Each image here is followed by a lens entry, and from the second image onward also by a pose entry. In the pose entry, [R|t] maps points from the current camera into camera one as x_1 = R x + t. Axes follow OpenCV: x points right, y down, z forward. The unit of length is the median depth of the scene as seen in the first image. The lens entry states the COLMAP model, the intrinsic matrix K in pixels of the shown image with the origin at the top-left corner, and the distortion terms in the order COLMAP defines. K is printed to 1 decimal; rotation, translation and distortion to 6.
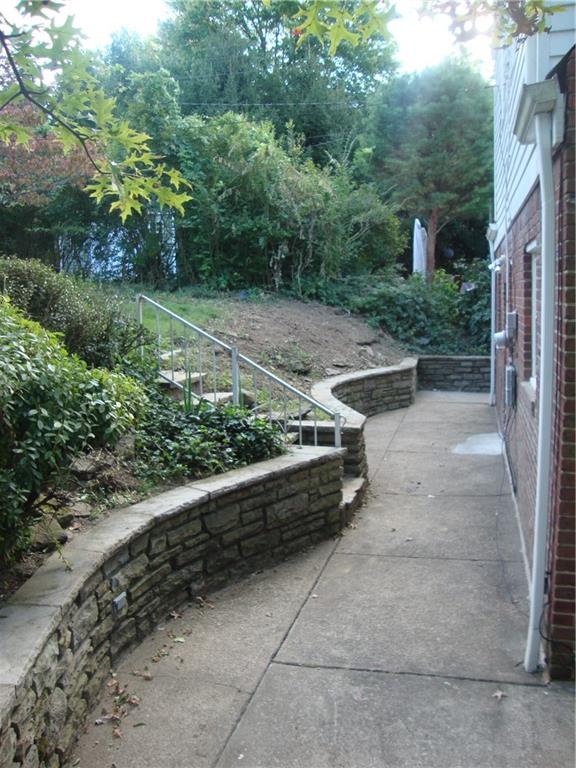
lens RADIAL K [[685.5, 0, 286.4], [0, 685.5, 385.8], [0, 0, 1]] dist [-0.174655, 0.153018]
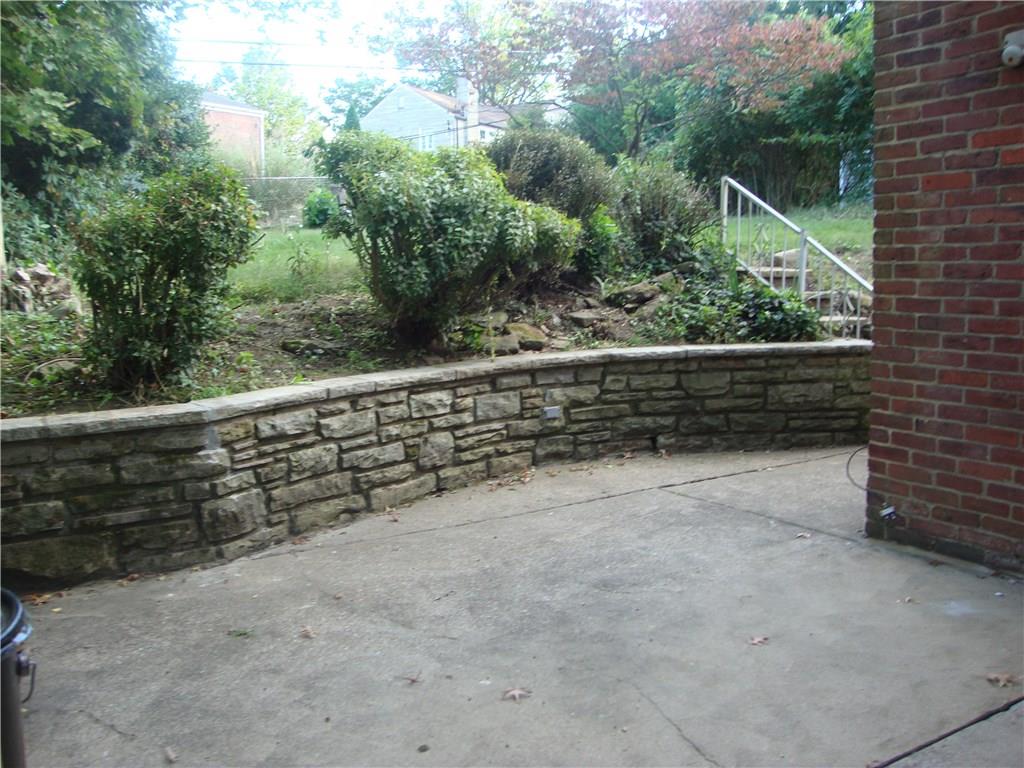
lens RADIAL K [[914.0, 0, 513.2], [0, 914.0, 383.3], [0, 0, 1]] dist [-0.174655, 0.153018]
pose [[0.718231, 0.097788, -0.688898, 0.622657], [-0.091681, 0.994743, 0.045618, 0.164147], [0.689738, 0.030395, 0.723421, -0.151752]]
